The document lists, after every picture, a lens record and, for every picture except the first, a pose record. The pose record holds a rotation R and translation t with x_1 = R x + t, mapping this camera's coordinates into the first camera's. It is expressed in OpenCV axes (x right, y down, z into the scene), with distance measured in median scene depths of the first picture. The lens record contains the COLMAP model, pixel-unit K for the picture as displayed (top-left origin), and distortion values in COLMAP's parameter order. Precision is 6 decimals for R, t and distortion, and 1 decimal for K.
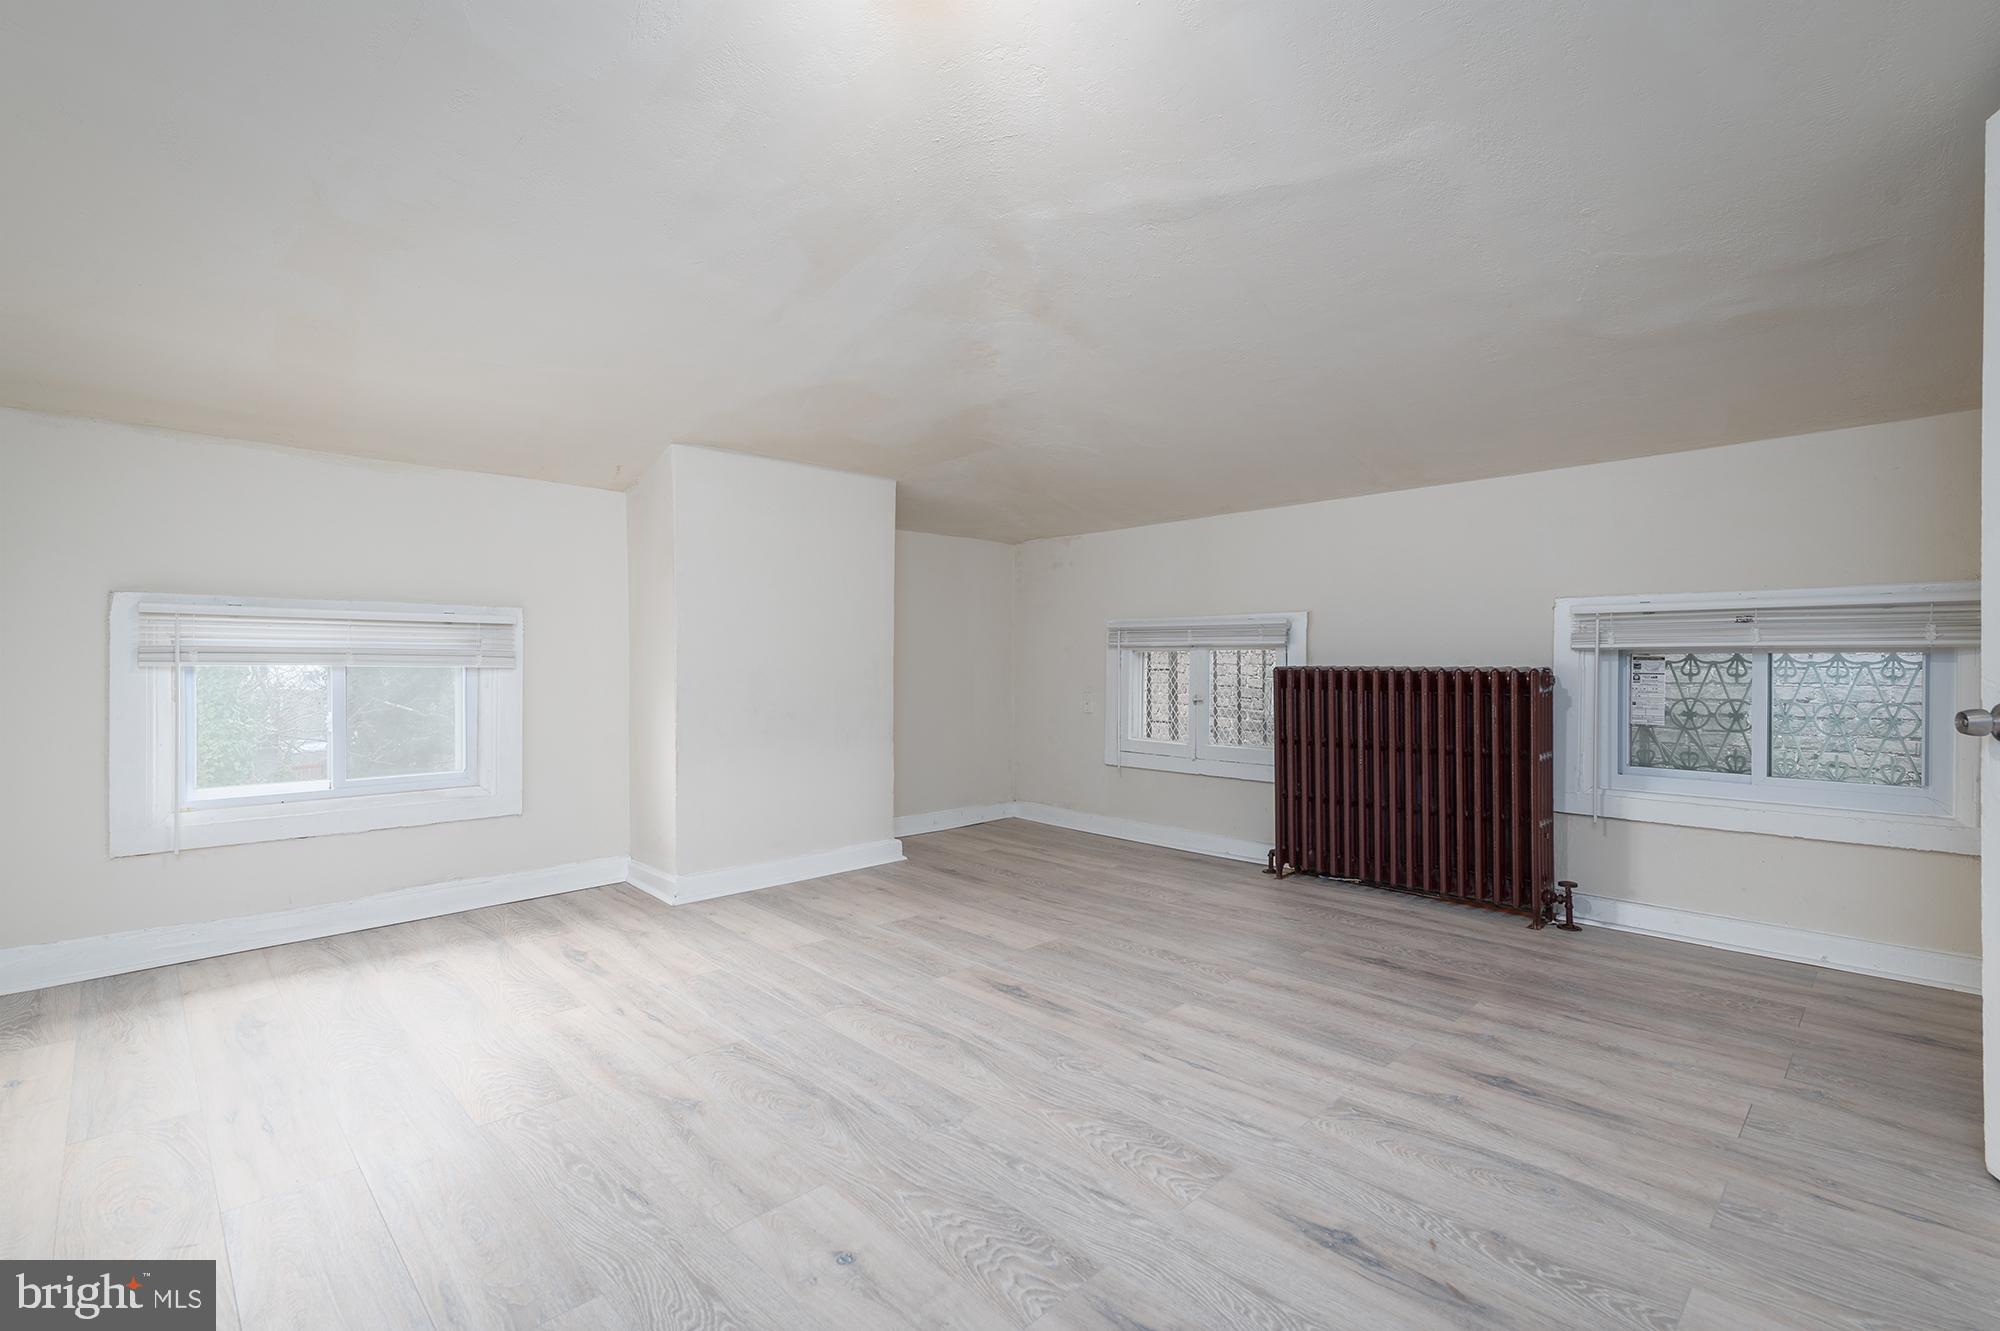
lens RADIAL K [[900.3, 0, 1001.9], [0, 900.3, 658.1], [0, 0, 1]] dist [0.017325, -0.001461]
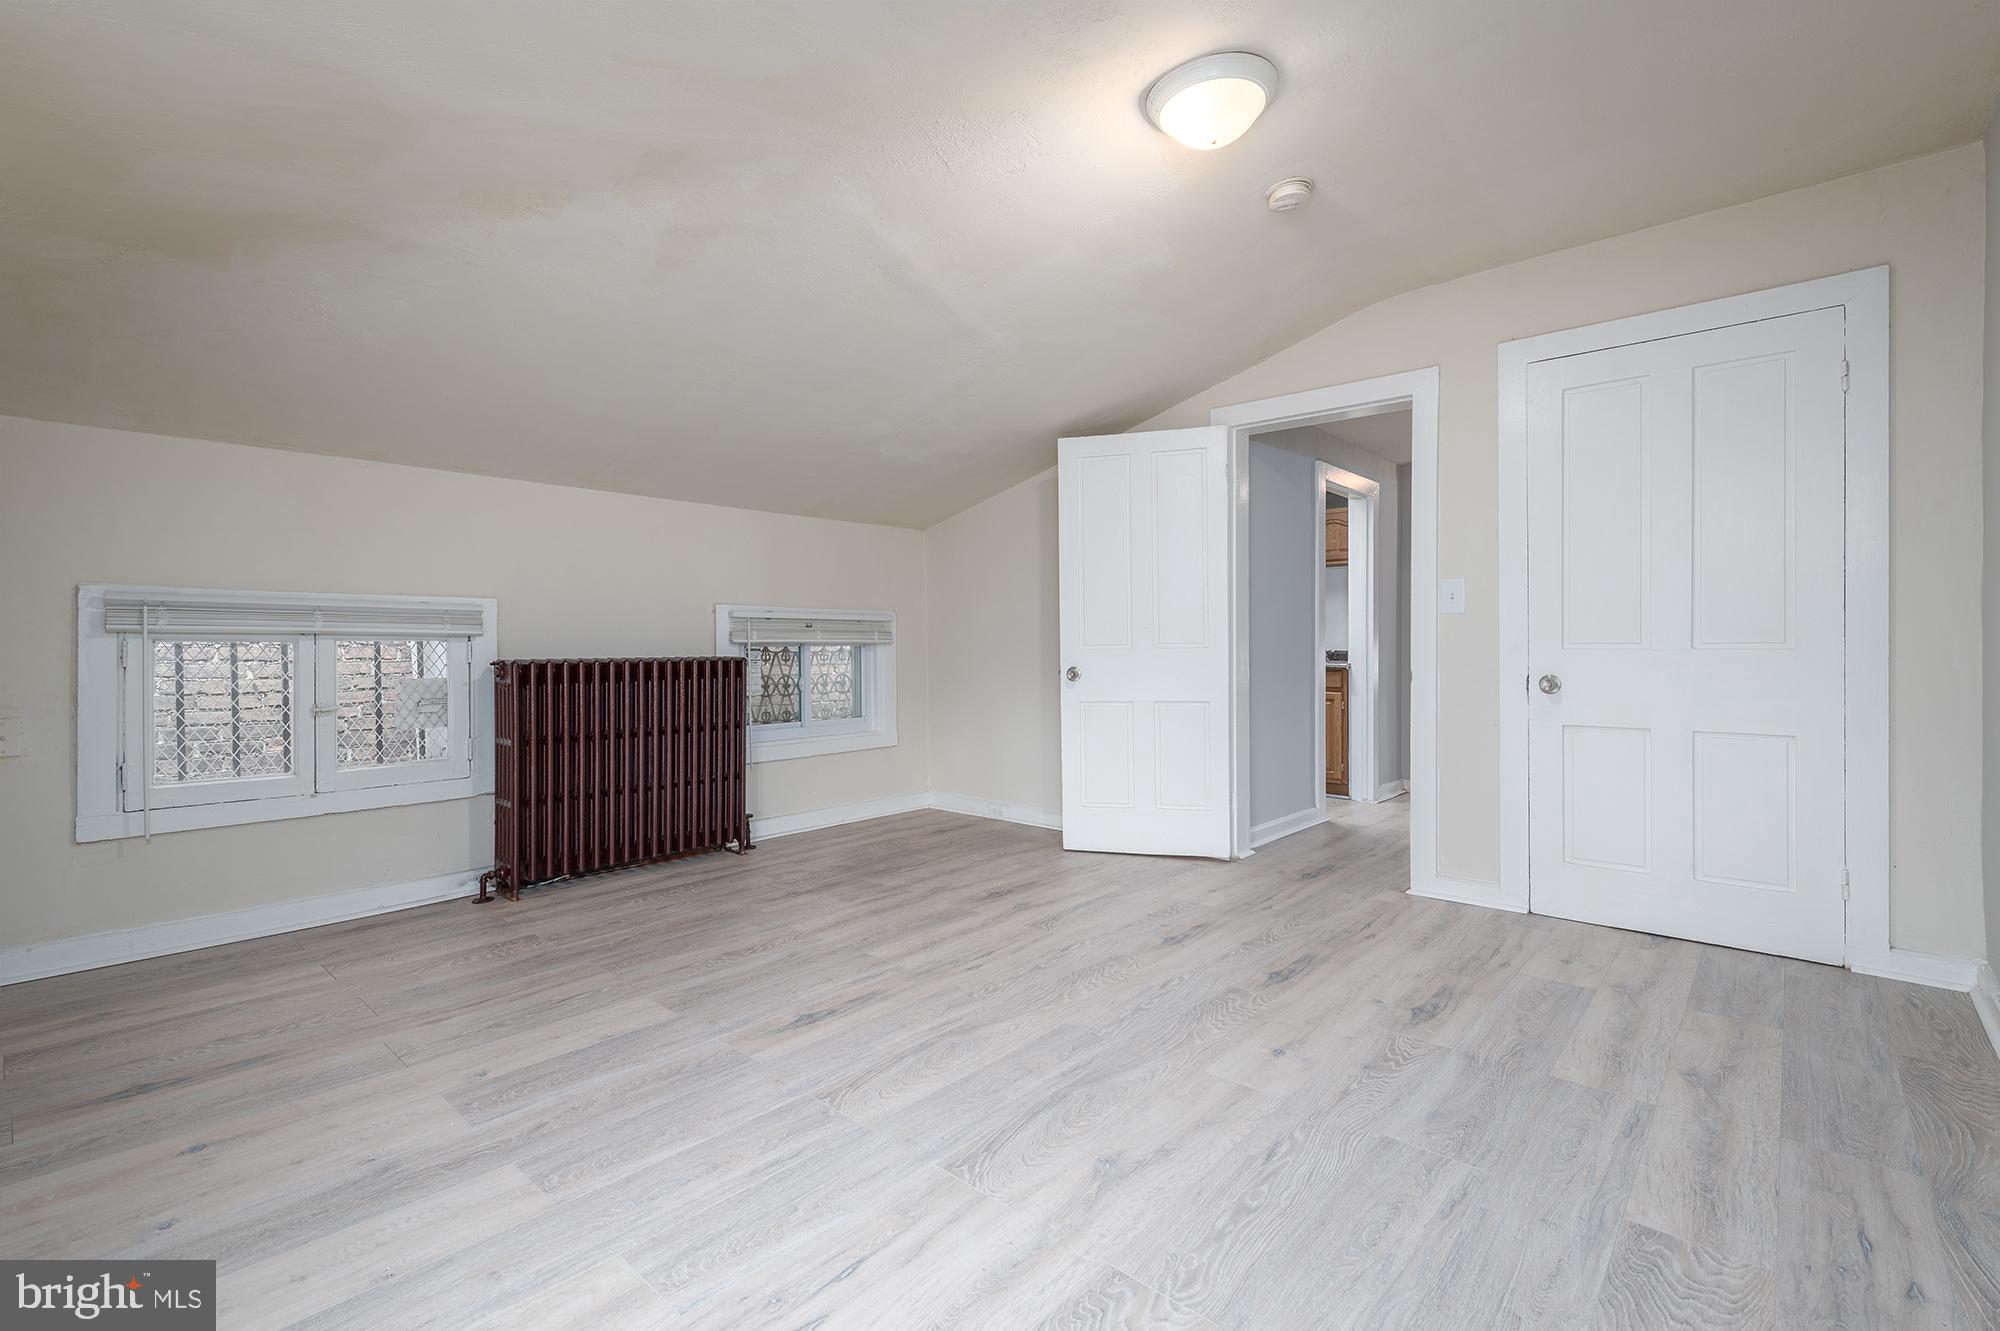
lens RADIAL K [[900.3, 0, 1000.5], [0, 900.3, 650.6], [0, 0, 1]] dist [0.017325, -0.001461]
pose [[-0.082492, -0.004327, 0.996582, -0.851498], [0.001381, 0.999989, 0.004457, -0.004538], [-0.996591, 0.001744, -0.082485, 0.830012]]
